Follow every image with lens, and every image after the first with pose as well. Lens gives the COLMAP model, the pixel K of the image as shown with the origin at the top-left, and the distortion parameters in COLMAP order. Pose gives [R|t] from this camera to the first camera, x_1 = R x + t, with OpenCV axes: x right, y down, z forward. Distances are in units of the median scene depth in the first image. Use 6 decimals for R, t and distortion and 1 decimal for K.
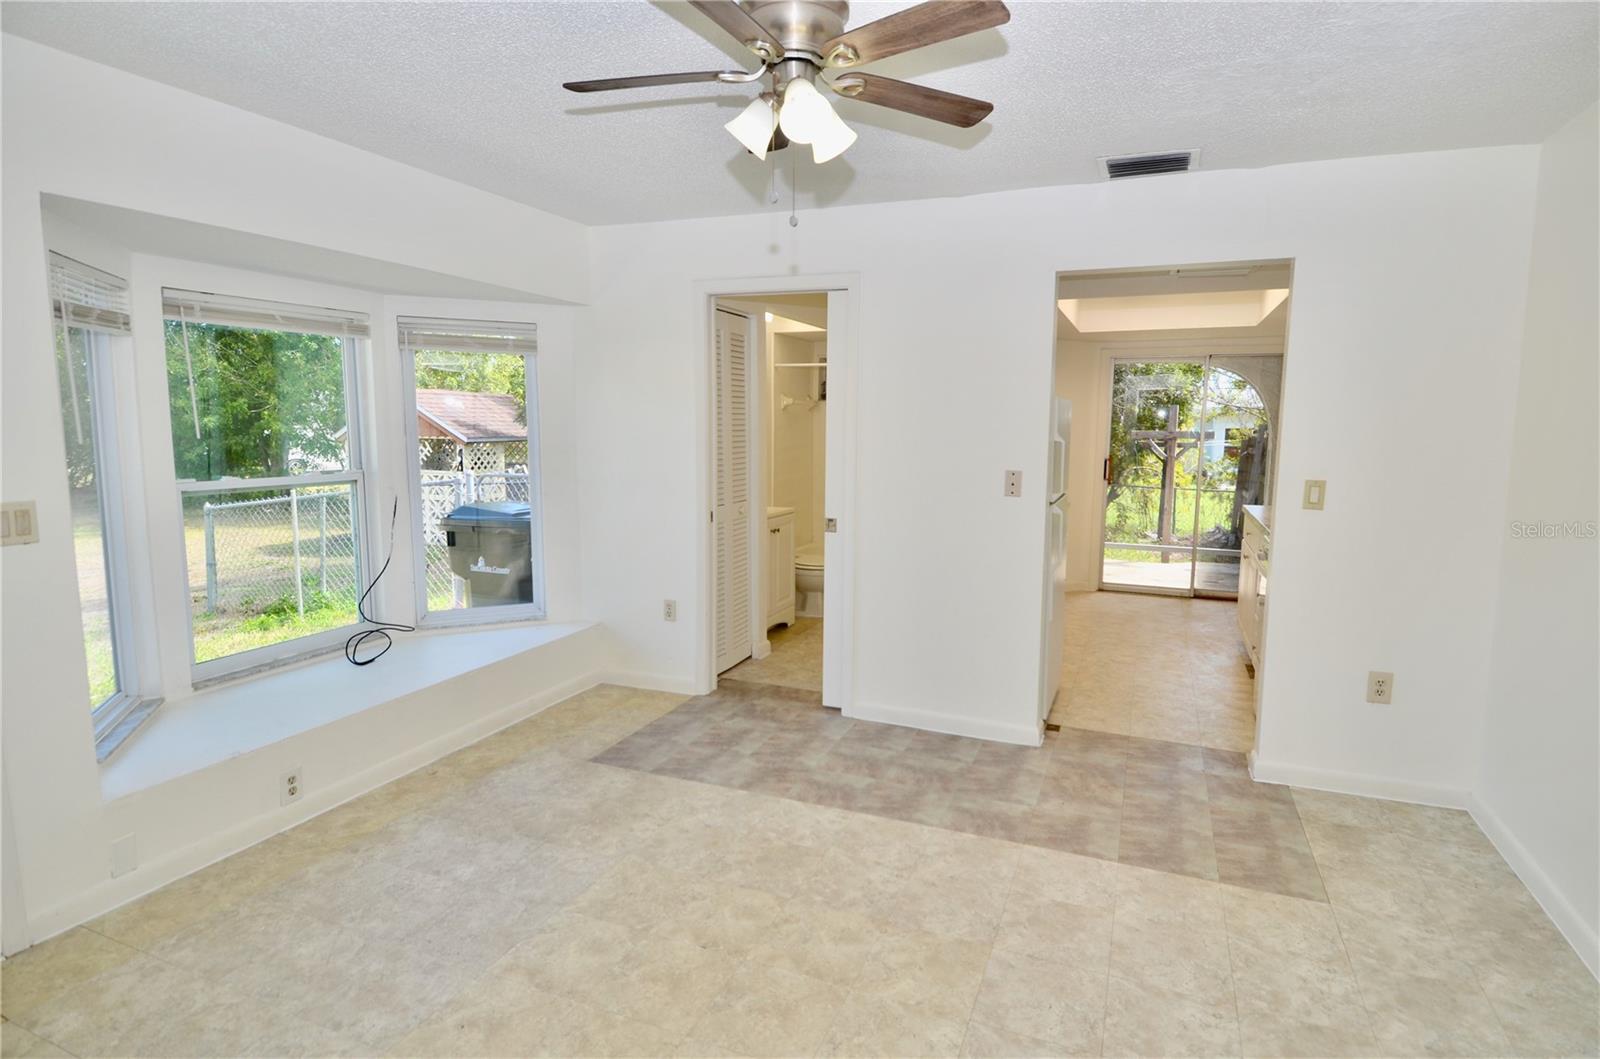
lens RADIAL K [[830.9, 0, 825.7], [0, 830.9, 523.1], [0, 0, 1]] dist [0.050670, -0.057270]
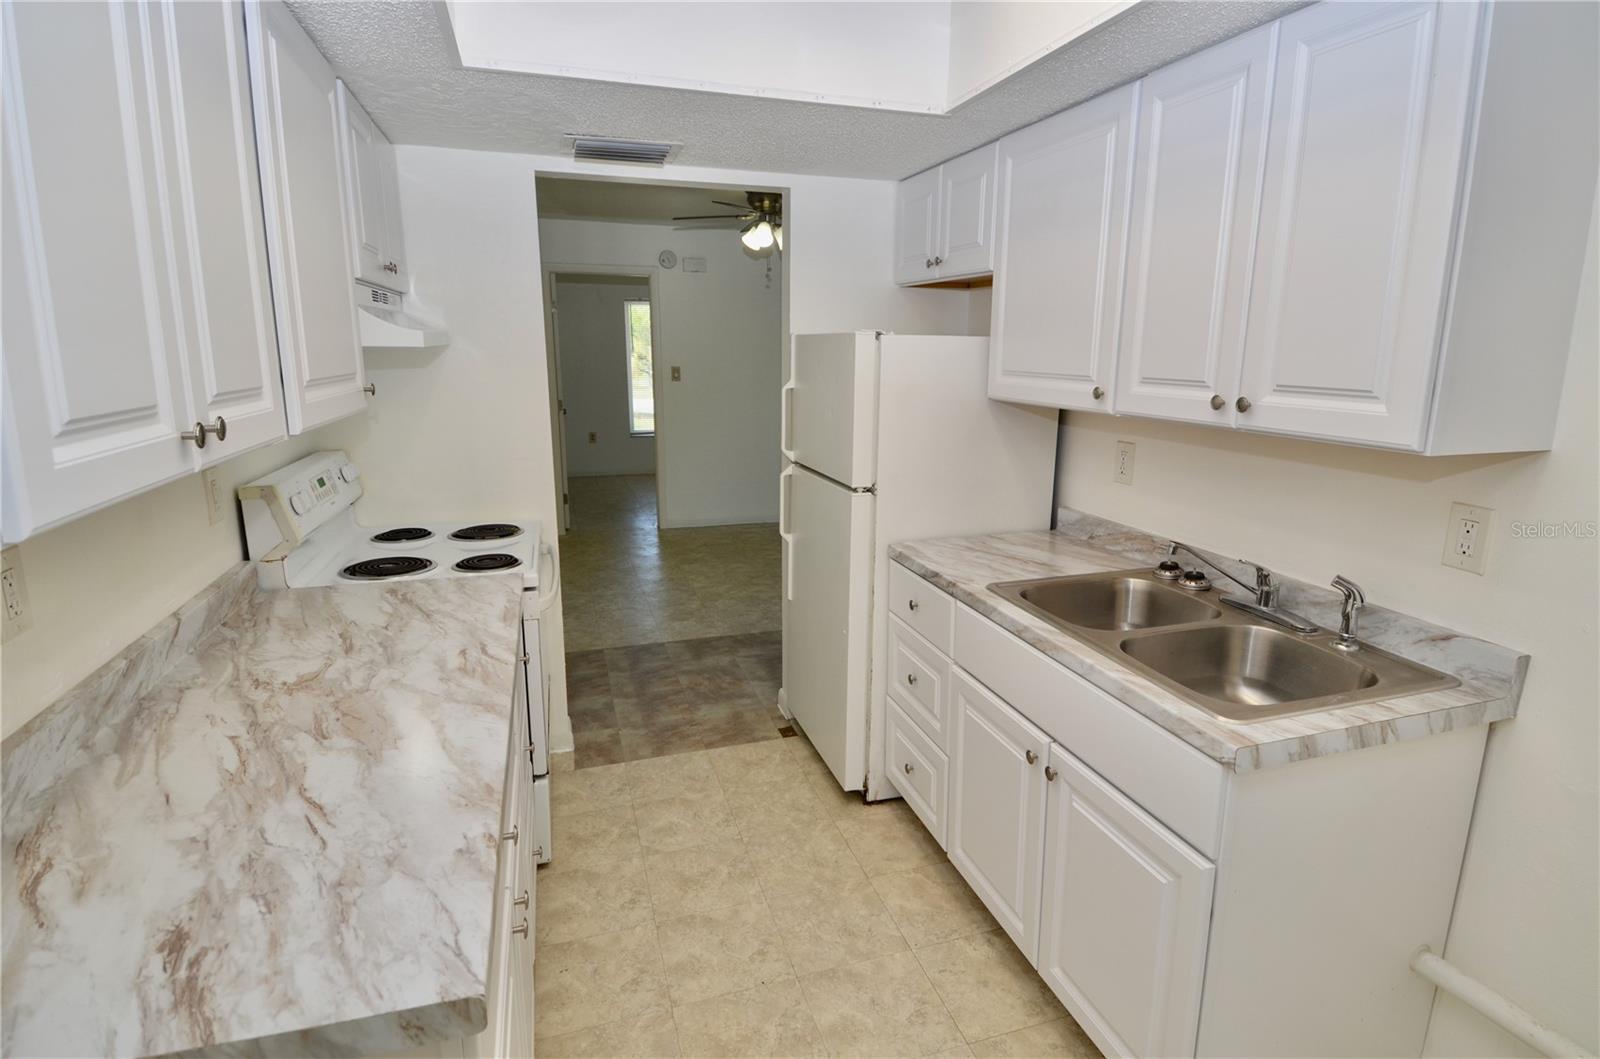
lens RADIAL K [[825.2, 0, 823.0], [0, 825.2, 522.1], [0, 0, 1]] dist [0.050492, -0.055481]
pose [[-0.767774, 0.118251, -0.629714, 0.974008], [-0.094174, 0.951320, 0.293465, -0.267416], [0.633762, 0.284617, -0.719263, 2.041528]]
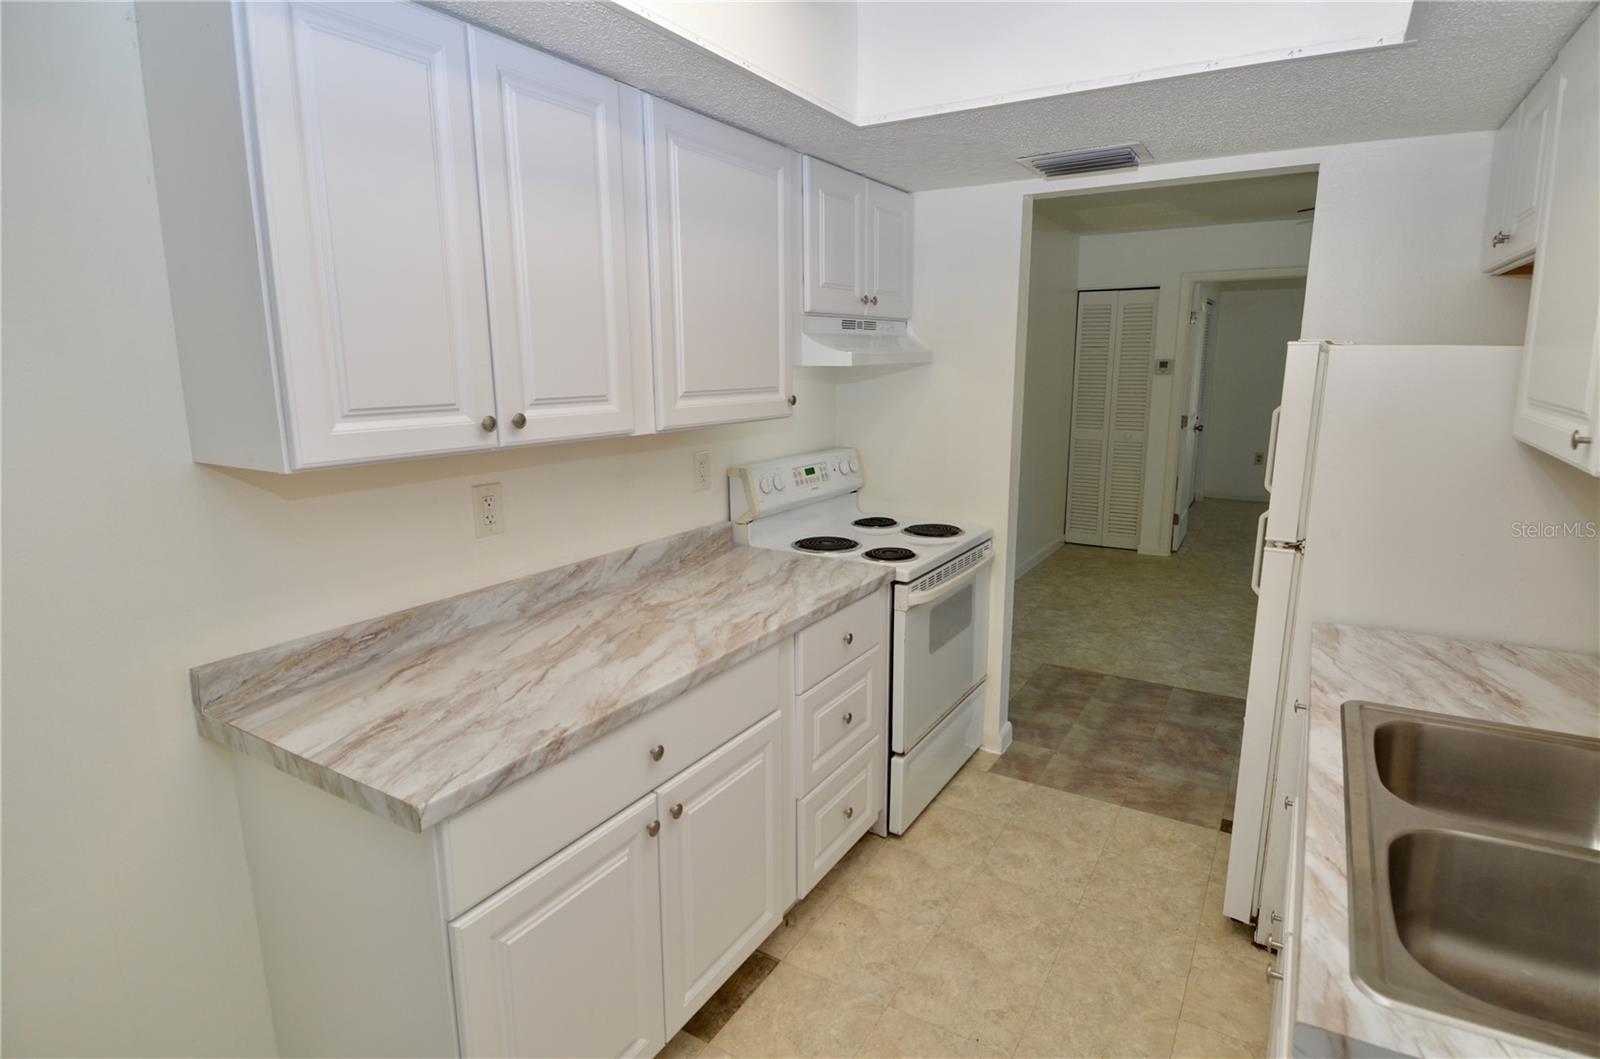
lens RADIAL K [[825.2, 0, 823.0], [0, 825.2, 522.1], [0, 0, 1]] dist [0.050492, -0.055481]
pose [[-0.988293, -0.037208, 0.147959, 0.671852], [0.011482, 0.948915, 0.315324, -0.284481], [-0.152133, 0.313332, -0.937379, 2.118907]]
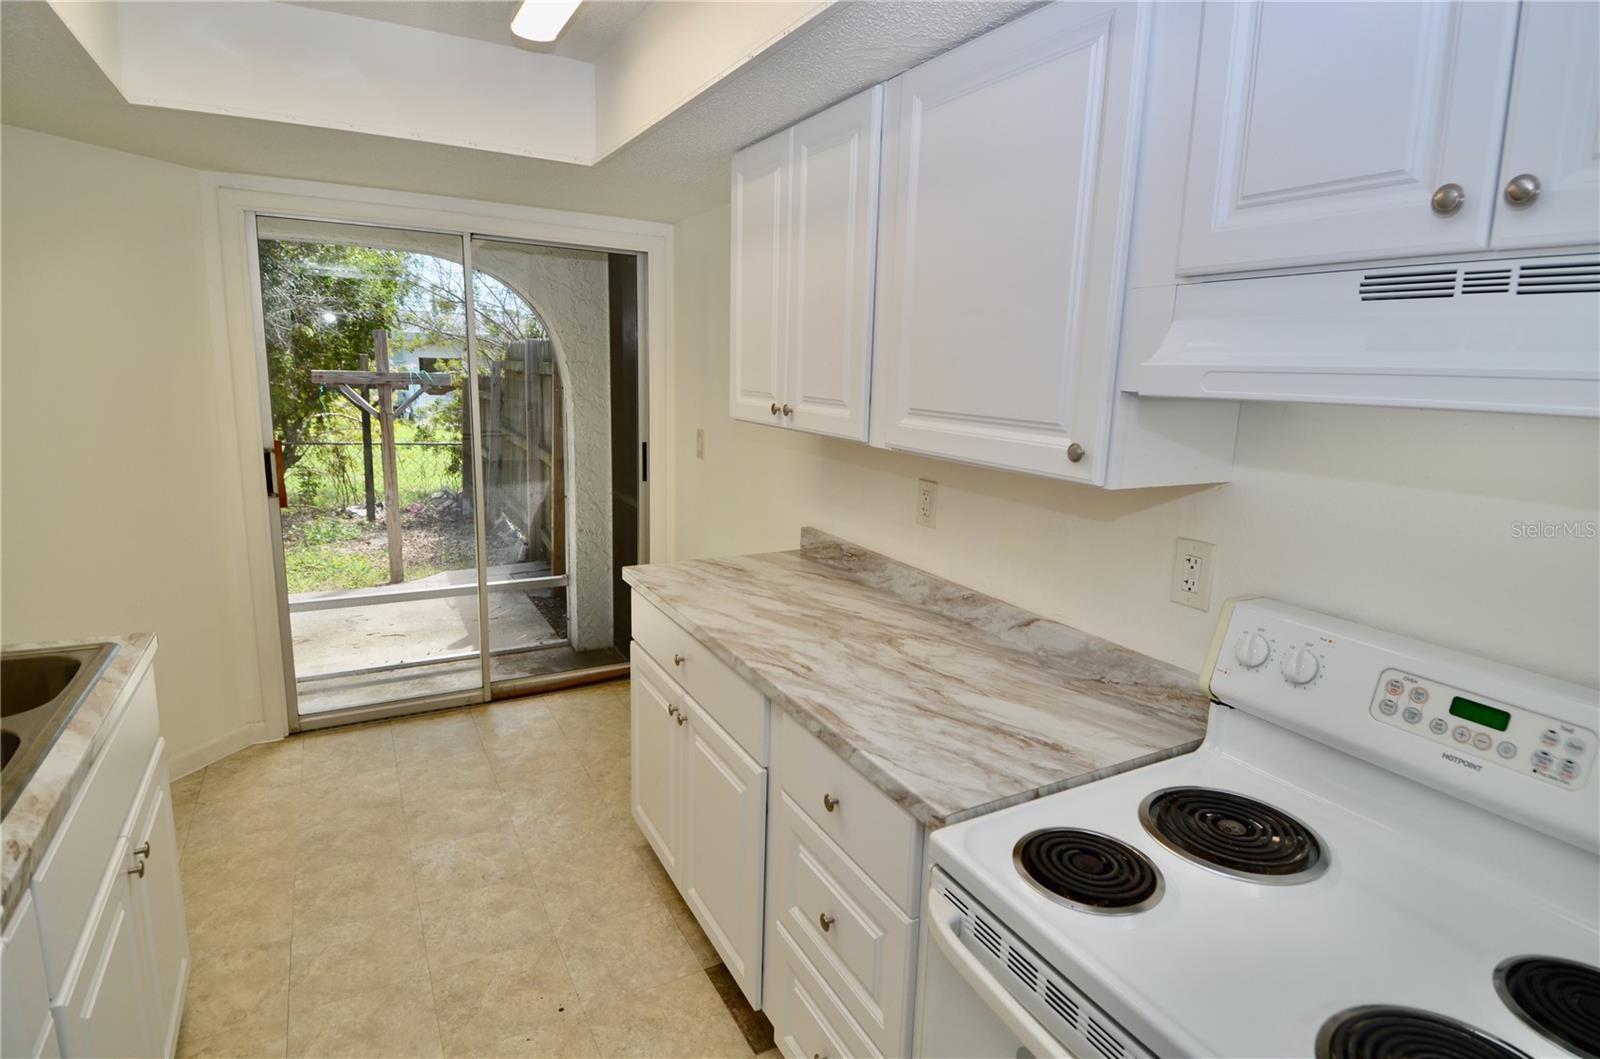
lens RADIAL K [[825.2, 0, 823.0], [0, 825.2, 522.1], [0, 0, 1]] dist [0.050492, -0.055481]
pose [[0.621750, -0.134987, 0.771495, 0.406262], [0.068038, 0.990621, 0.118495, -0.167815], [-0.780255, -0.021183, 0.625103, 1.163287]]
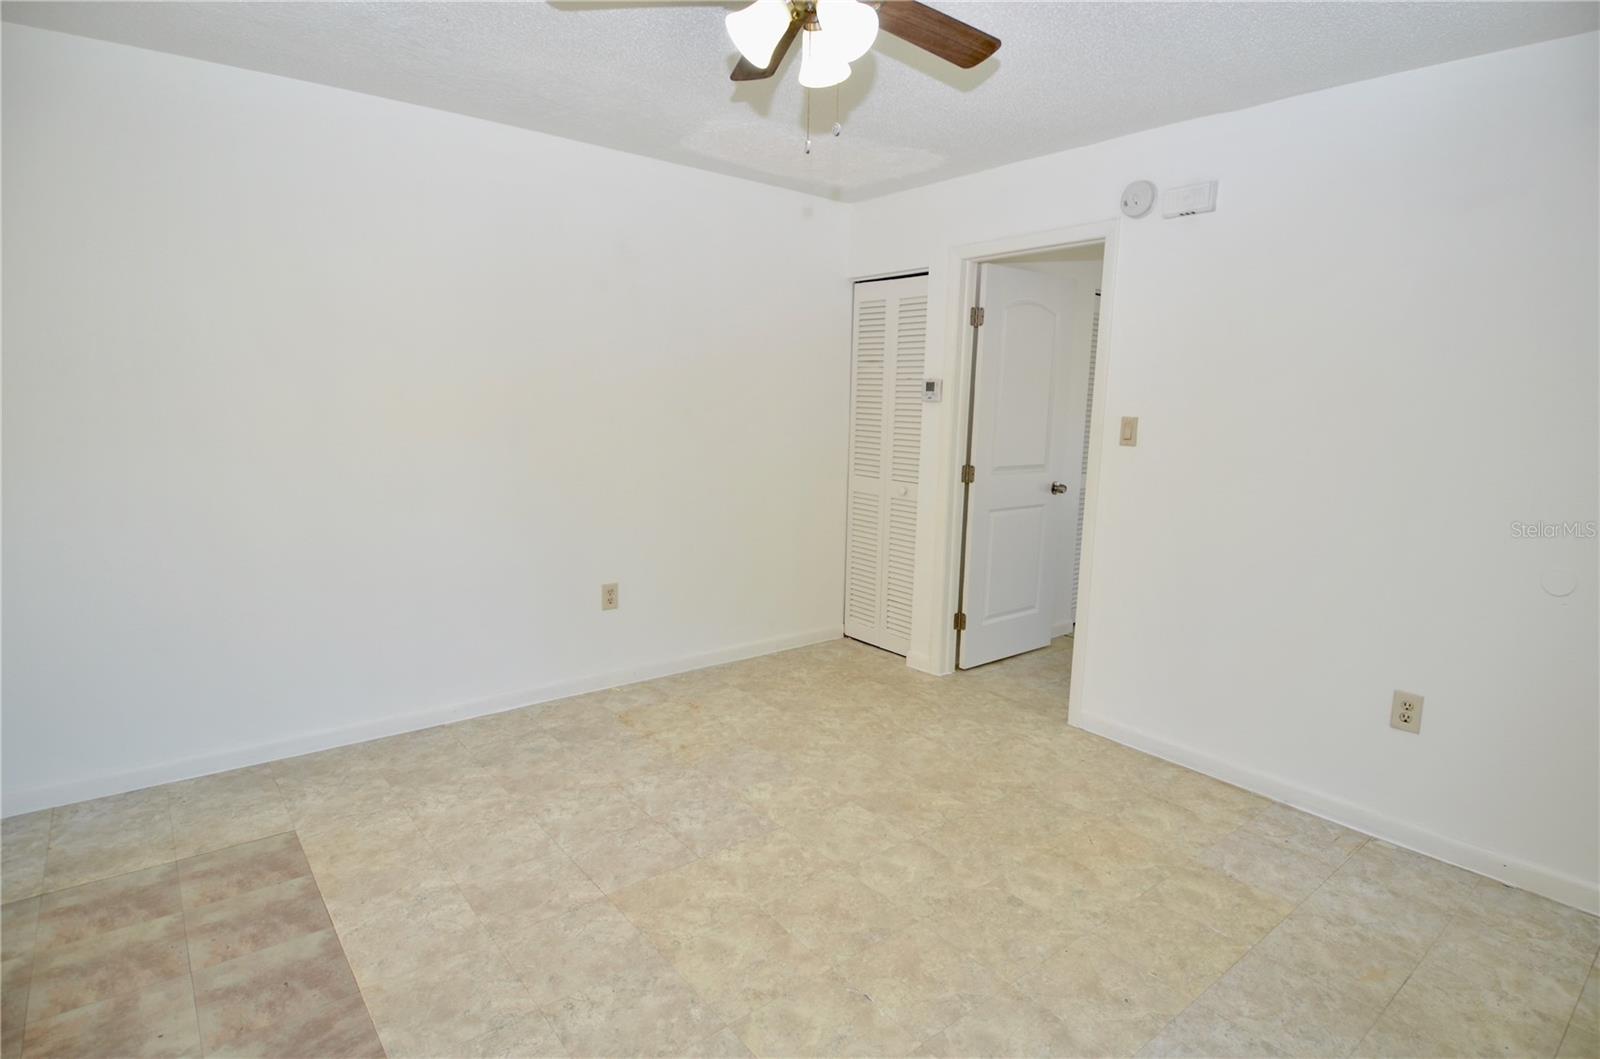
lens RADIAL K [[825.2, 0, 823.0], [0, 825.2, 522.1], [0, 0, 1]] dist [0.050492, -0.055481]
pose [[-0.876873, -0.104564, 0.469212, -0.342569], [0.023631, 0.965502, 0.259323, -0.135538], [-0.480141, 0.238481, -0.844151, 1.225706]]
